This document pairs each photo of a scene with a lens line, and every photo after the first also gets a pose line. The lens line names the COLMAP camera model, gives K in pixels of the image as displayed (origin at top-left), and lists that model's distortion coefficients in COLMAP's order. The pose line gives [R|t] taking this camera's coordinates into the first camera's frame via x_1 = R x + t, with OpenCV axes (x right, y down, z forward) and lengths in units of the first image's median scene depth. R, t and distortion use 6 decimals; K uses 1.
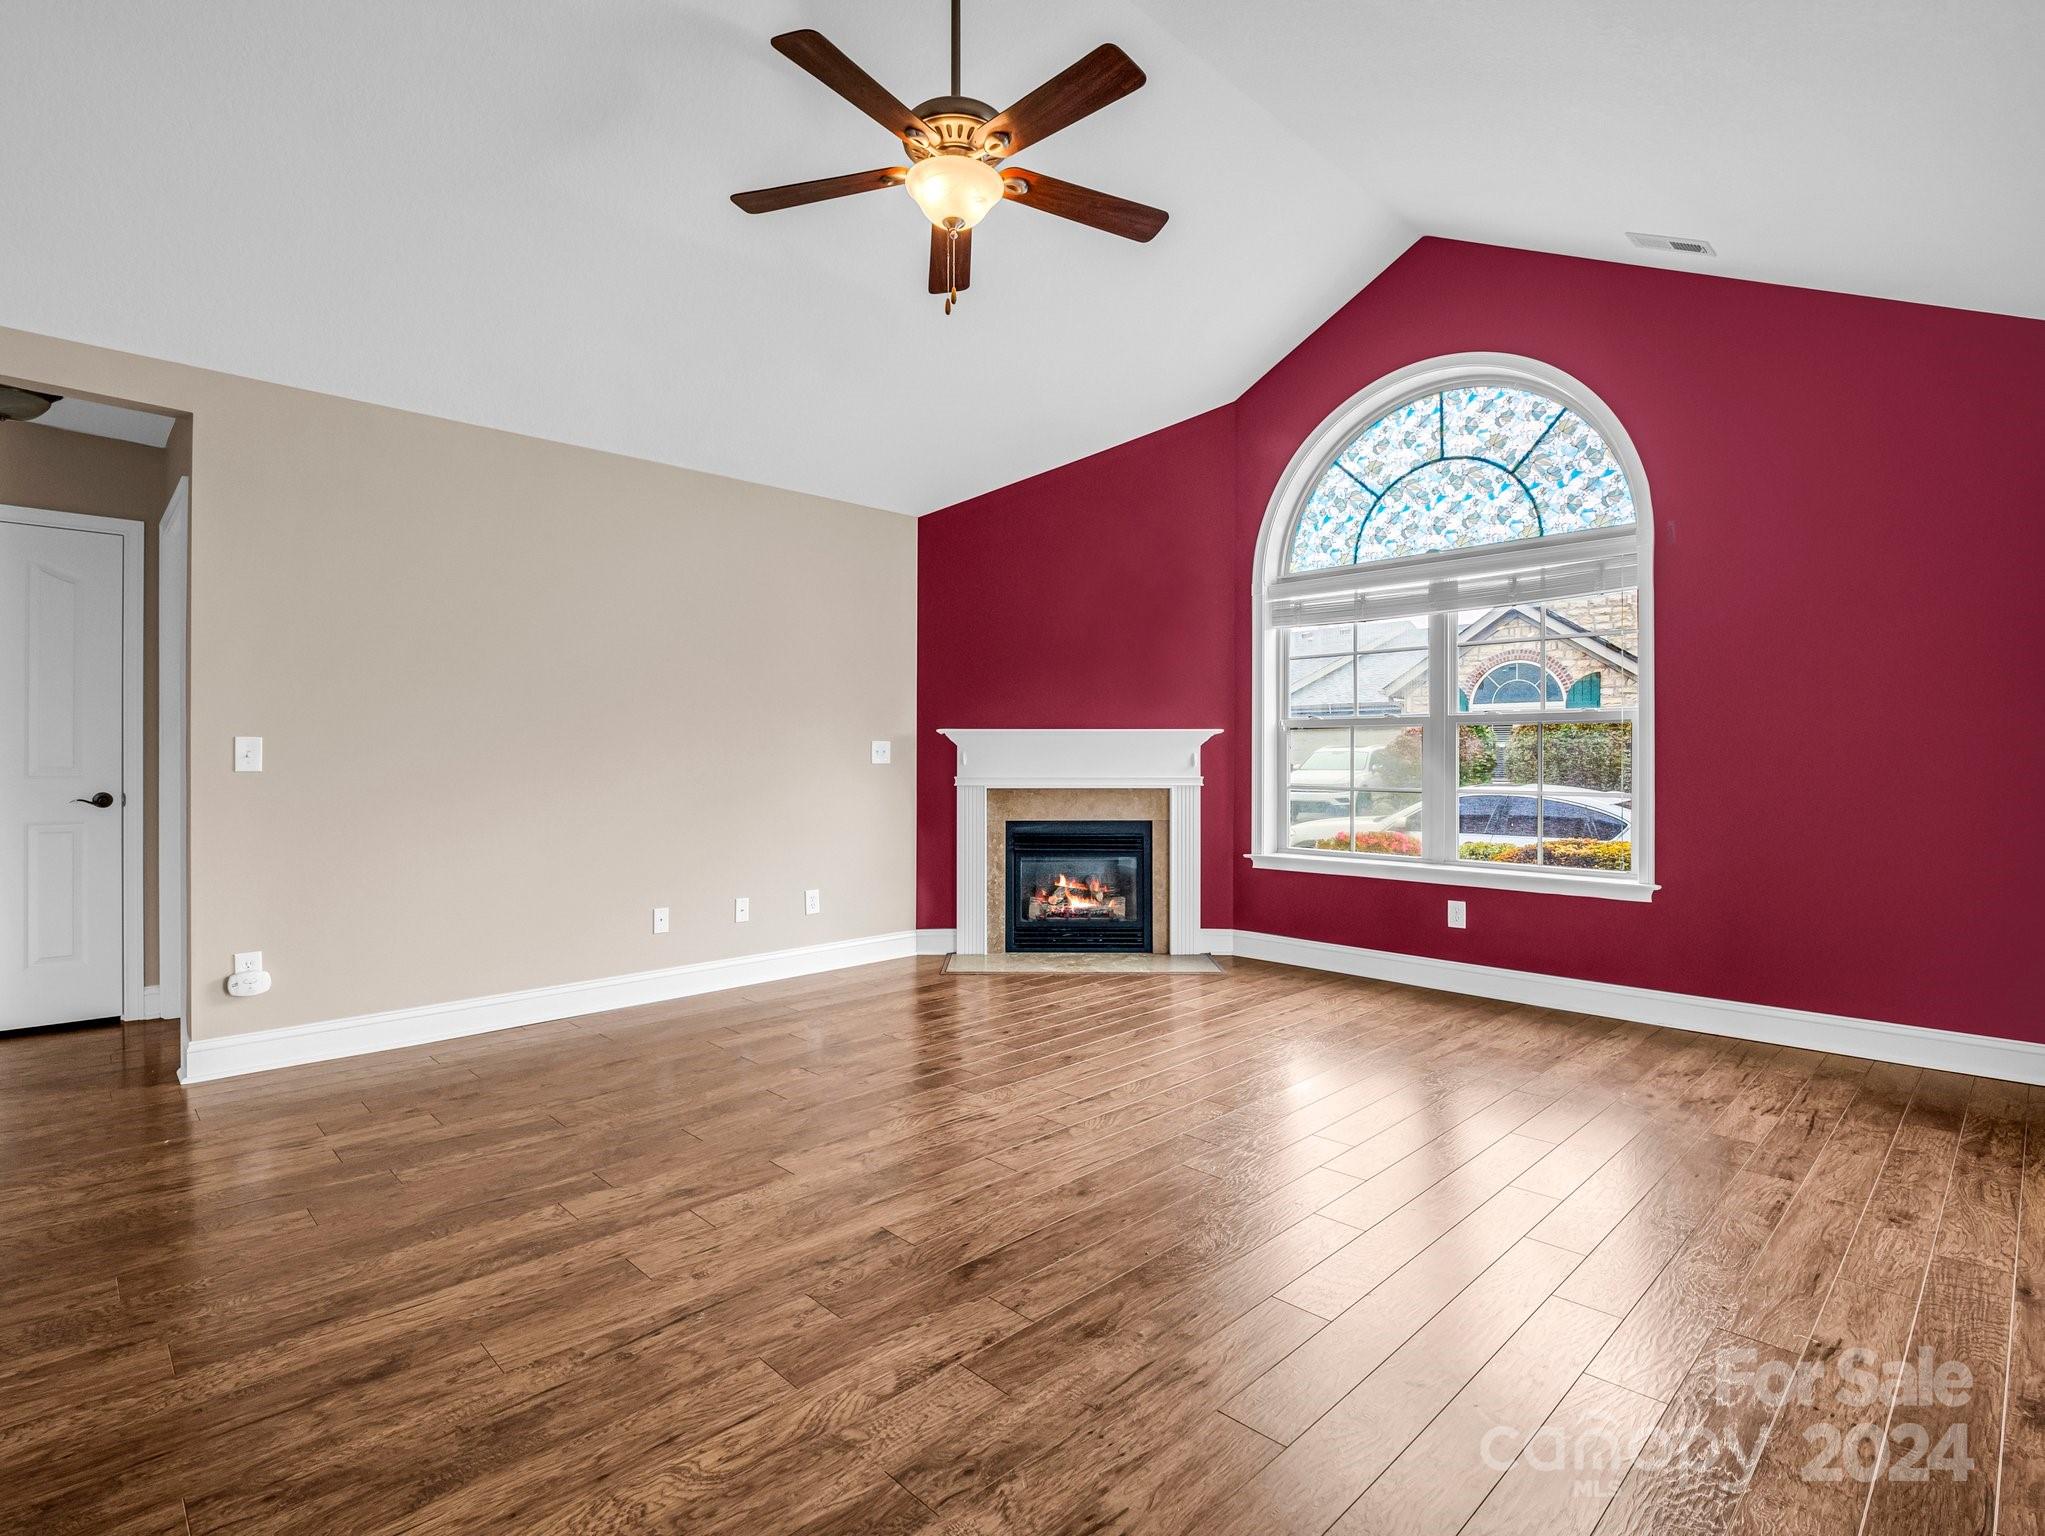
lens RADIAL K [[1011.1, 0, 1005.4], [0, 1011.1, 762.7], [0, 0, 1]] dist [-0.003040, -0.006337]
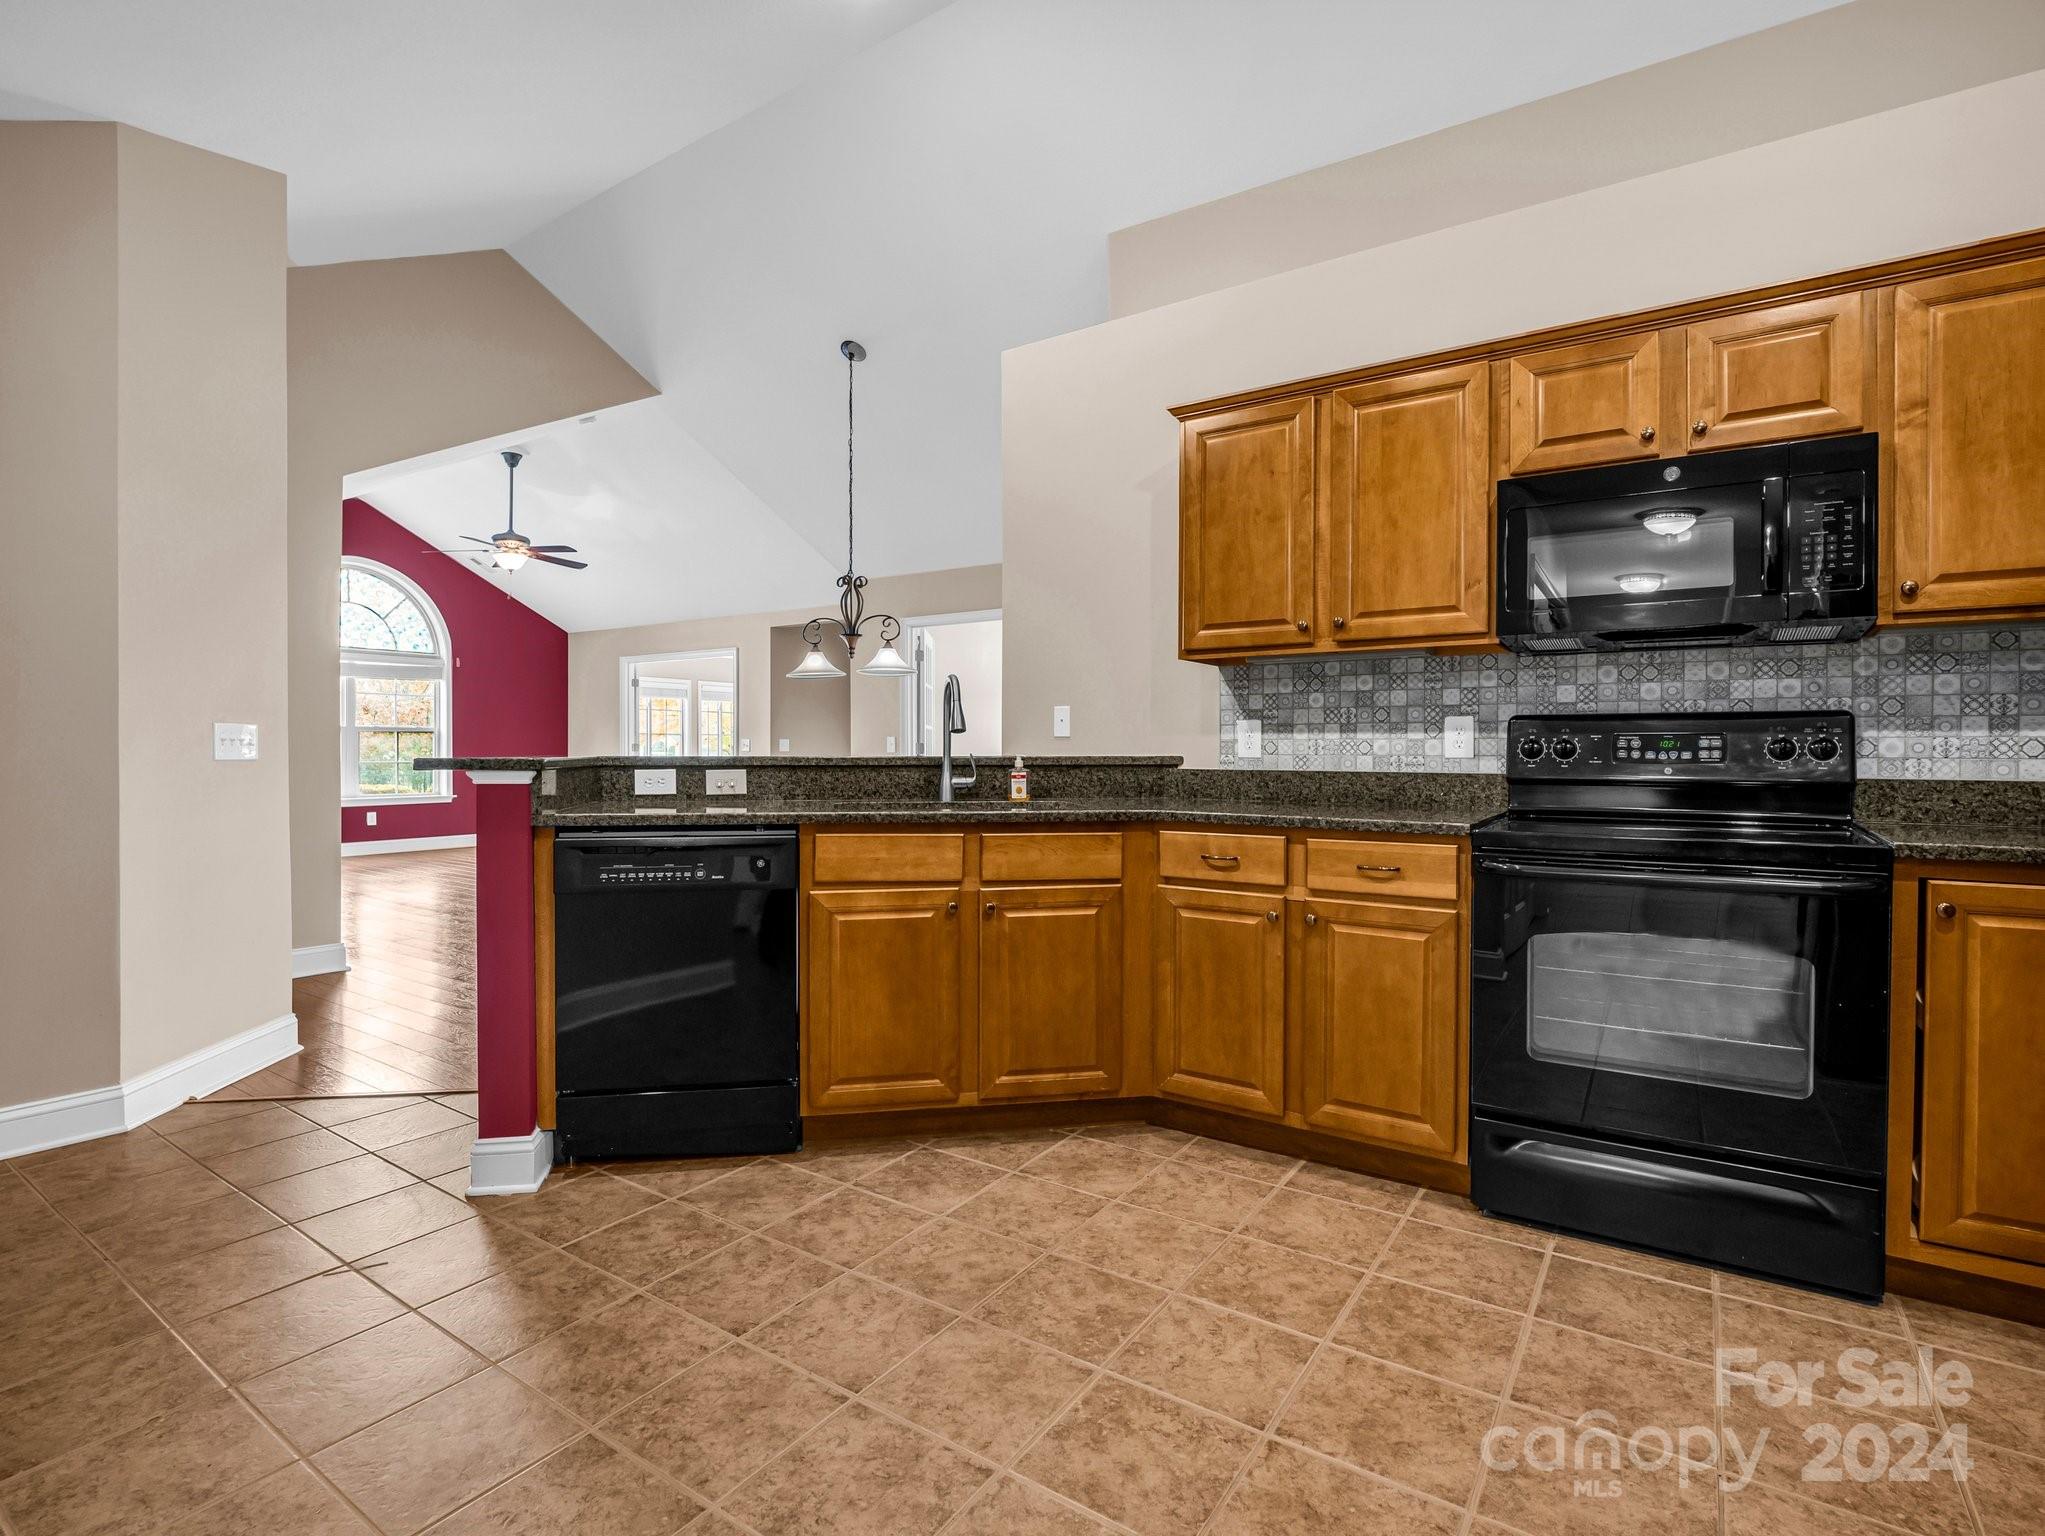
lens RADIAL K [[1011.1, 0, 1014.2], [0, 1011.1, 757.4], [0, 0, 1]] dist [-0.003040, -0.006337]
pose [[-0.191207, -0.011012, 0.981488, -1.804702], [0.000665, 0.999935, 0.011348, -0.005087], [-0.981550, 0.002822, -0.191187, 0.054043]]
